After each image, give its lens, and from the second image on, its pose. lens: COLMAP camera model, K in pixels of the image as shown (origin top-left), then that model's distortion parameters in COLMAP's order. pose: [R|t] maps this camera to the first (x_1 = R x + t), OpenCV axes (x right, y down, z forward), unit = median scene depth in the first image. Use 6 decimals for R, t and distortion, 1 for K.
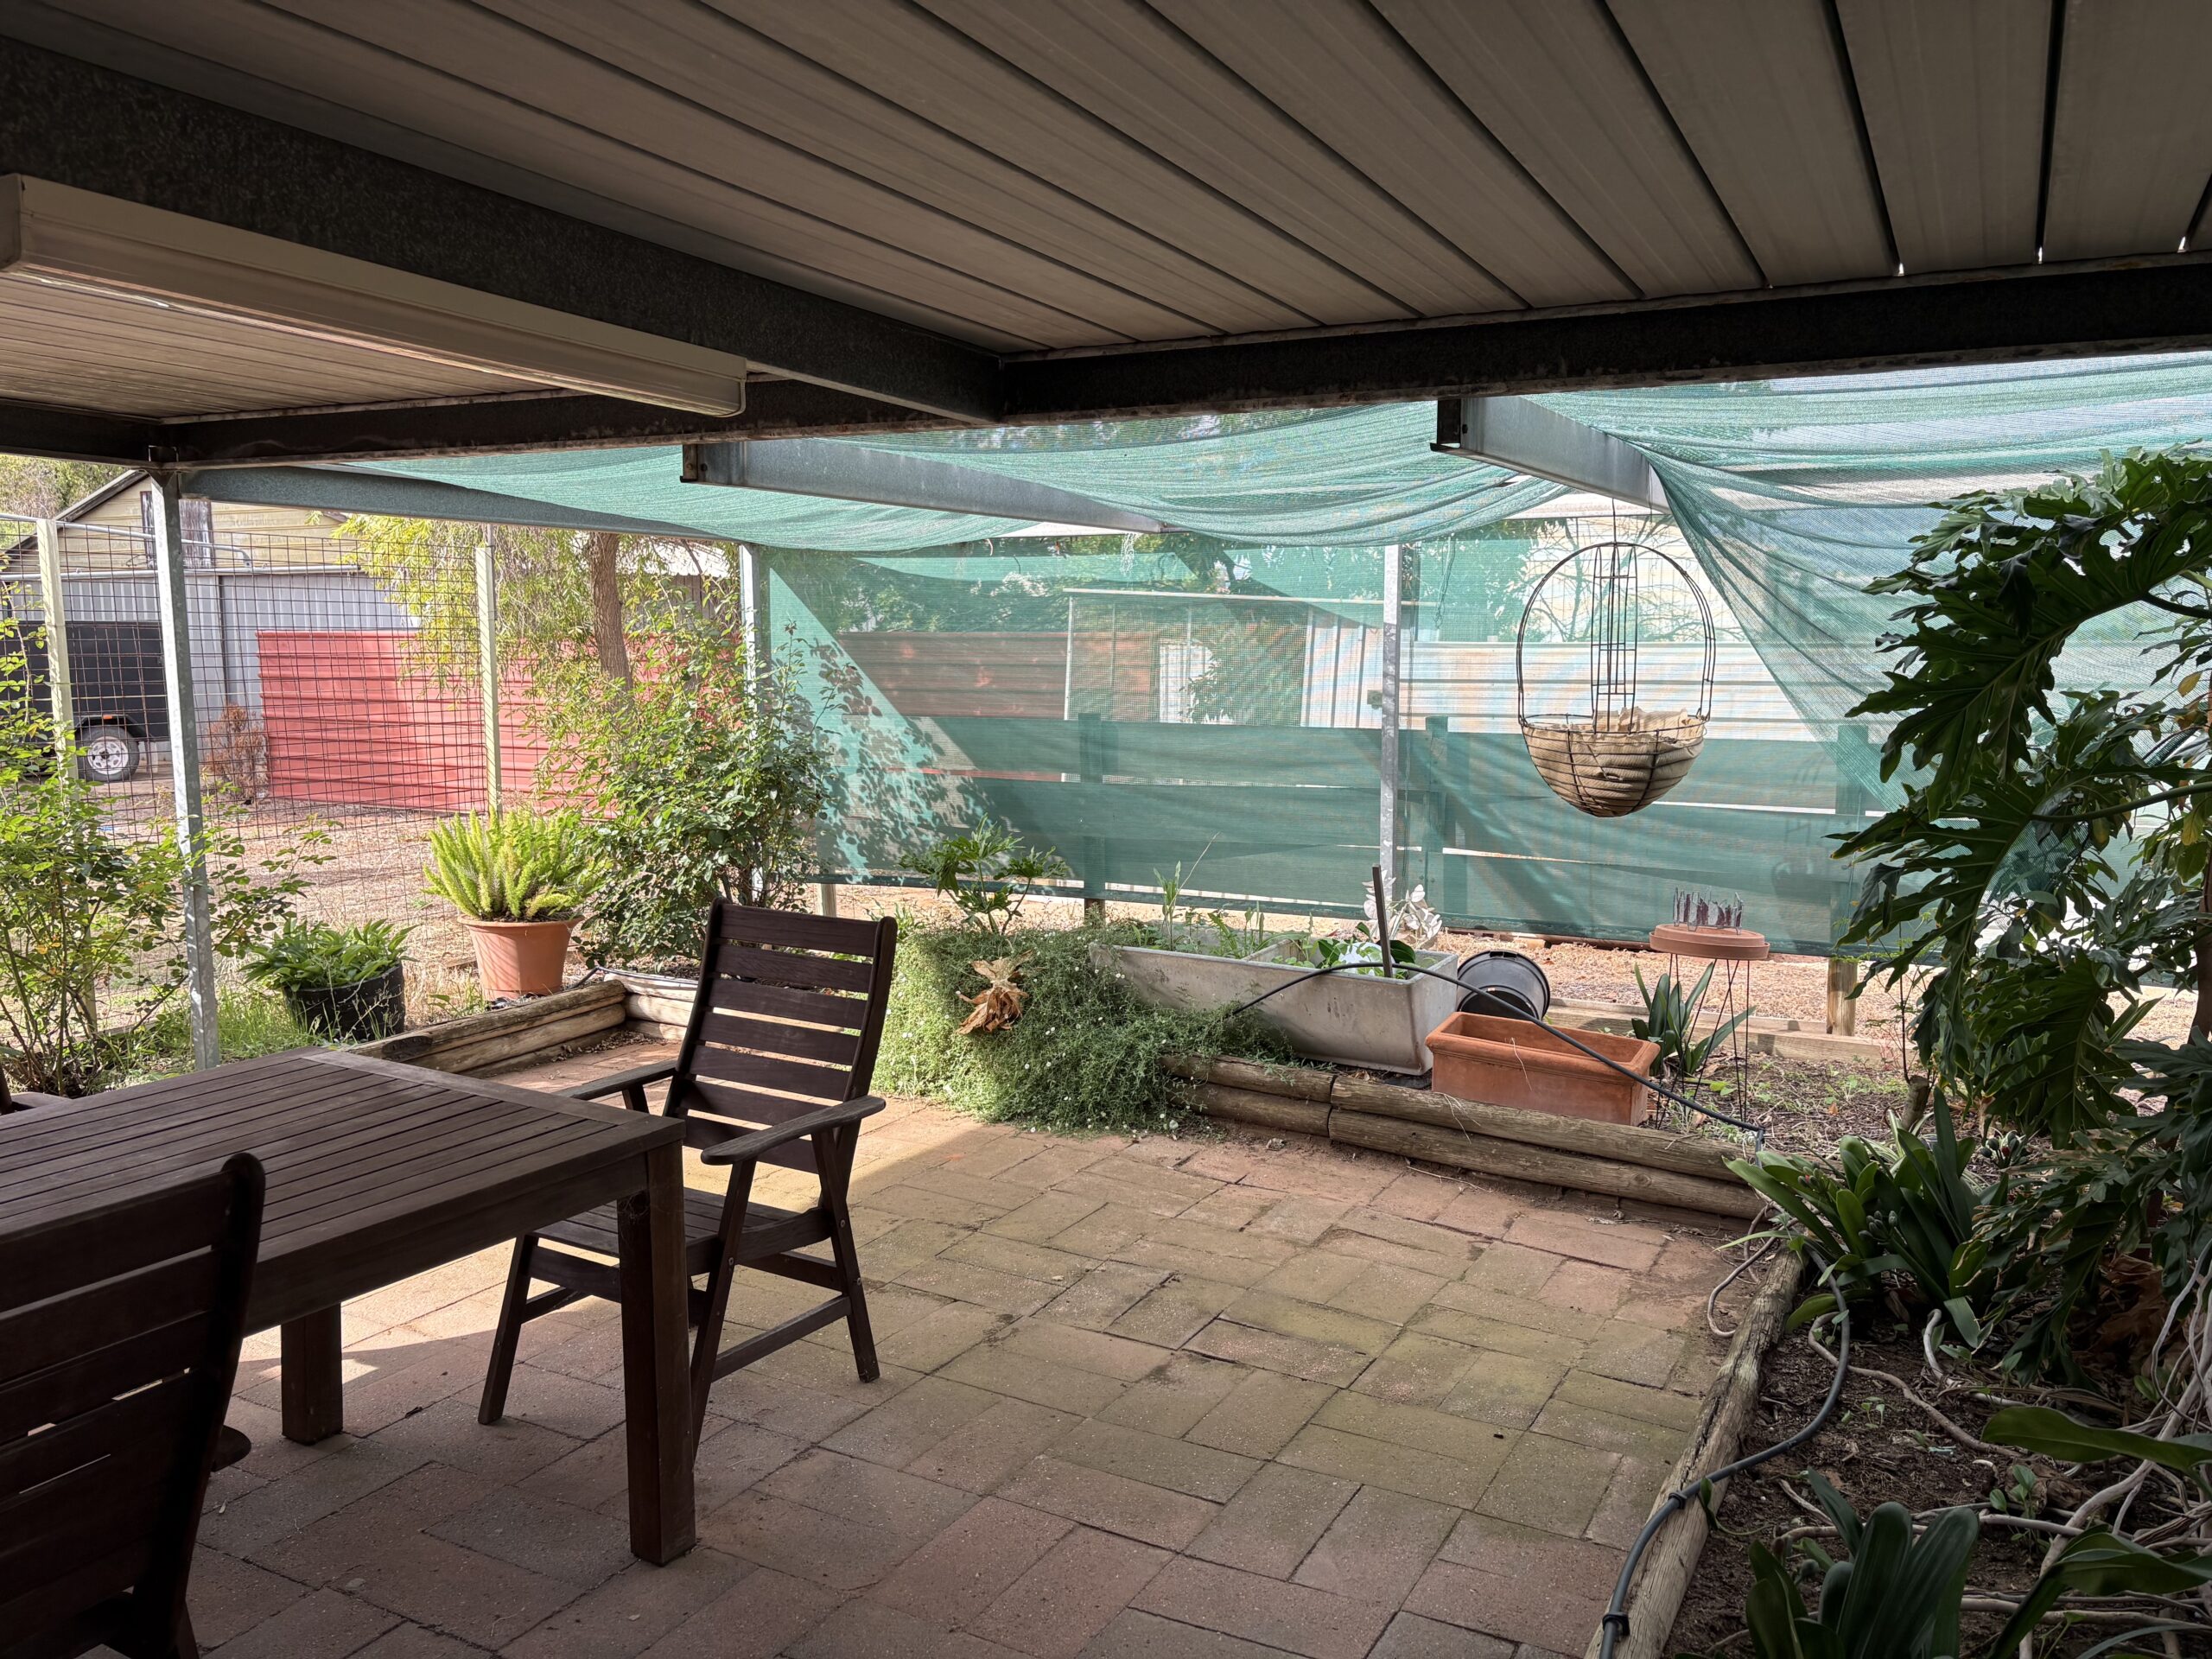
lens RADIAL K [[1656.9, 0, 1106.0], [0, 1656.9, 829.5], [0, 0, 1]] dist [0.004018, 0.001766]
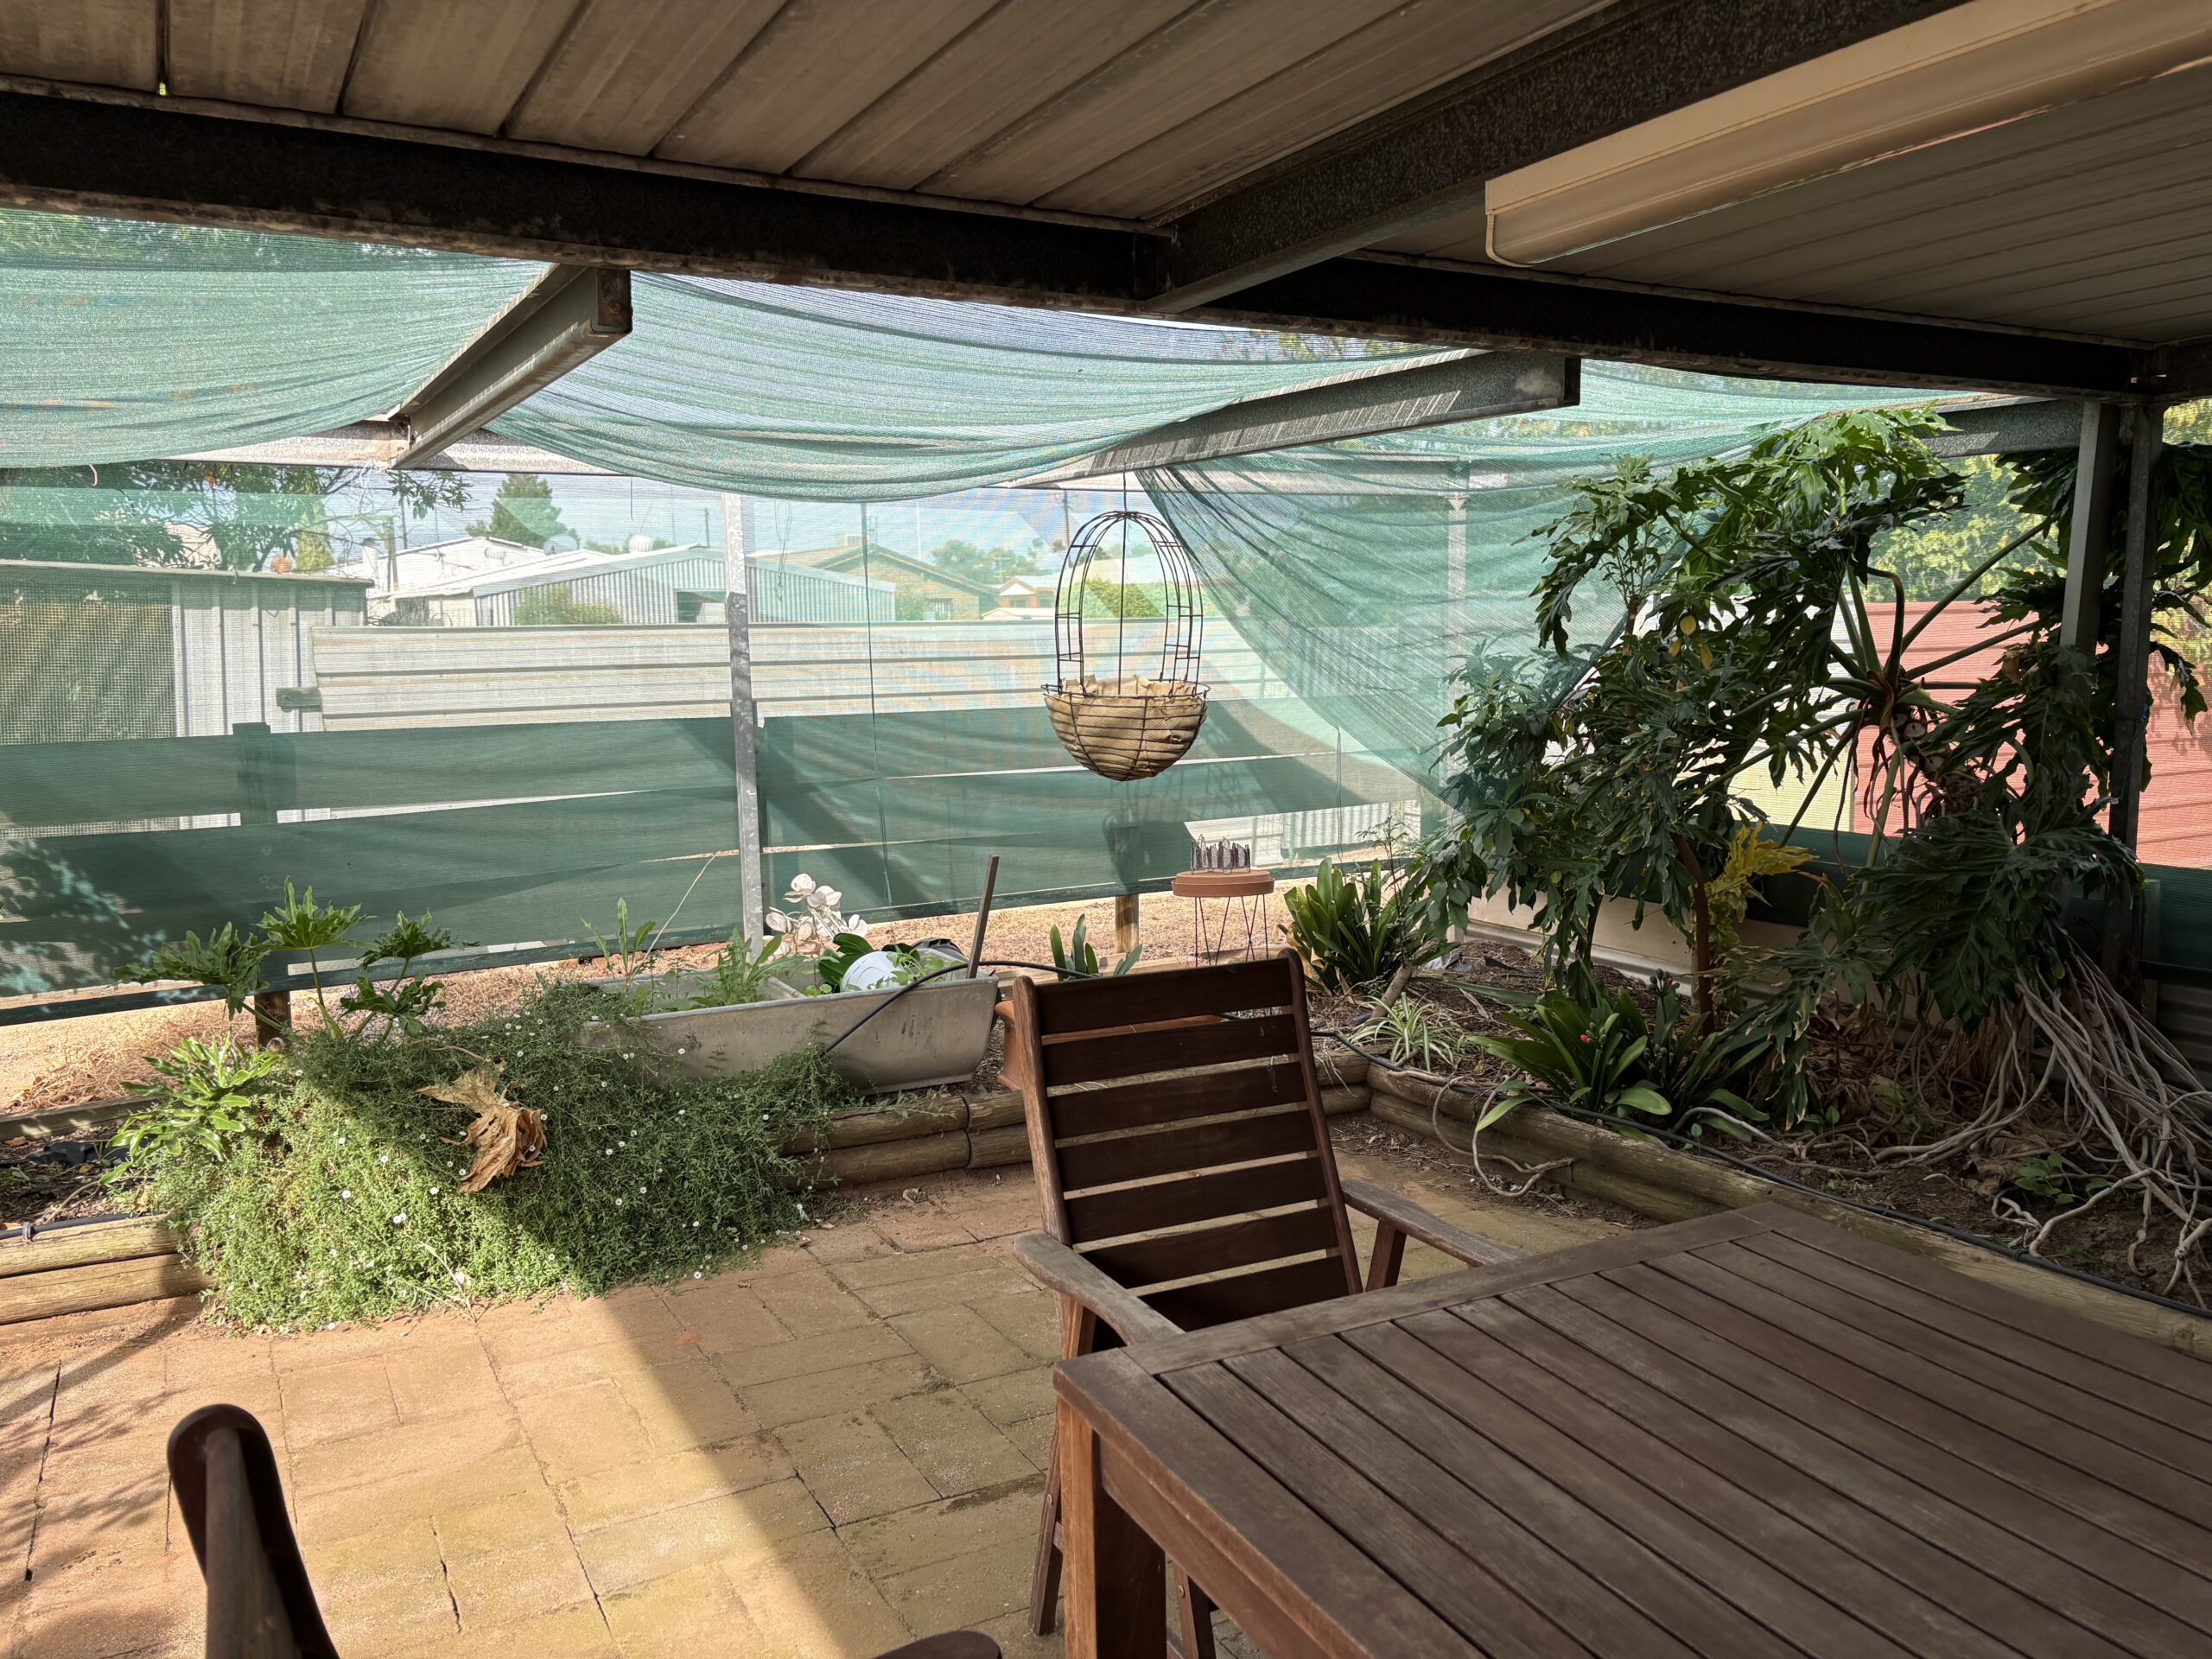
lens RADIAL K [[1665.7, 0, 1106.5], [0, 1665.7, 741.2], [0, 0, 1]] dist [0.057684, 0.000475]
pose [[0.539702, -0.065774, 0.839282, -0.548093], [0.109305, 0.993979, 0.007609, -0.038957], [-0.834730, 0.087631, 0.543642, 0.419680]]
